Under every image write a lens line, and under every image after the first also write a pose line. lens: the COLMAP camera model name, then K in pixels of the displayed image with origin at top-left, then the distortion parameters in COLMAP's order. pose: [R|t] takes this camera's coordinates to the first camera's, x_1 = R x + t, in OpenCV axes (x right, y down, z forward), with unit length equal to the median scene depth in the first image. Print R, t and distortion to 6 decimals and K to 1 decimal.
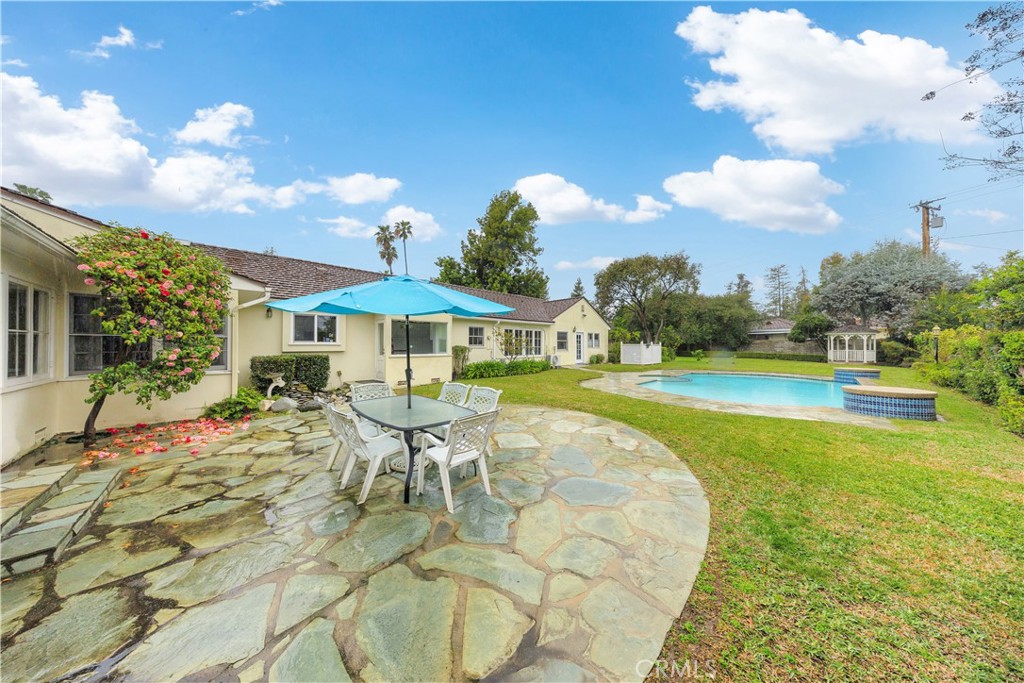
lens RADIAL K [[304.0, 0, 512.0], [0, 304.0, 341.5], [0, 0, 1]] dist [-0.000463, -0.000029]
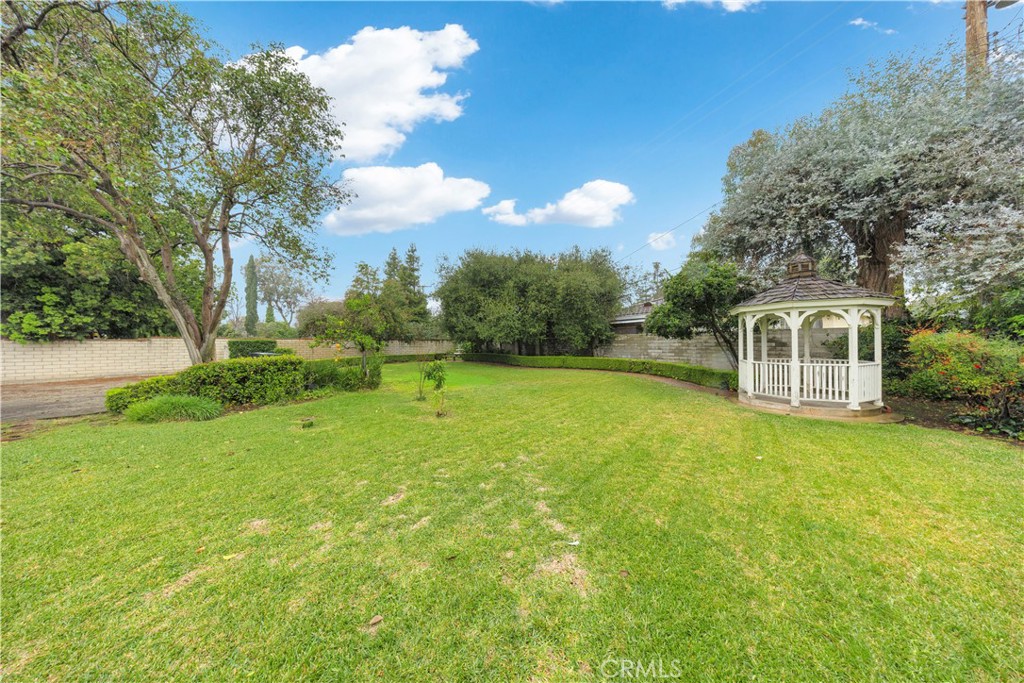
lens RADIAL K [[304.0, 0, 512.0], [0, 304.0, 341.5], [0, 0, 1]] dist [-0.000463, -0.000029]
pose [[0.987914, -0.005942, 0.154886, 0.743017], [0.005234, 0.999974, 0.004977, 0.004799], [-0.154912, -0.004106, 0.987920, 0.709691]]
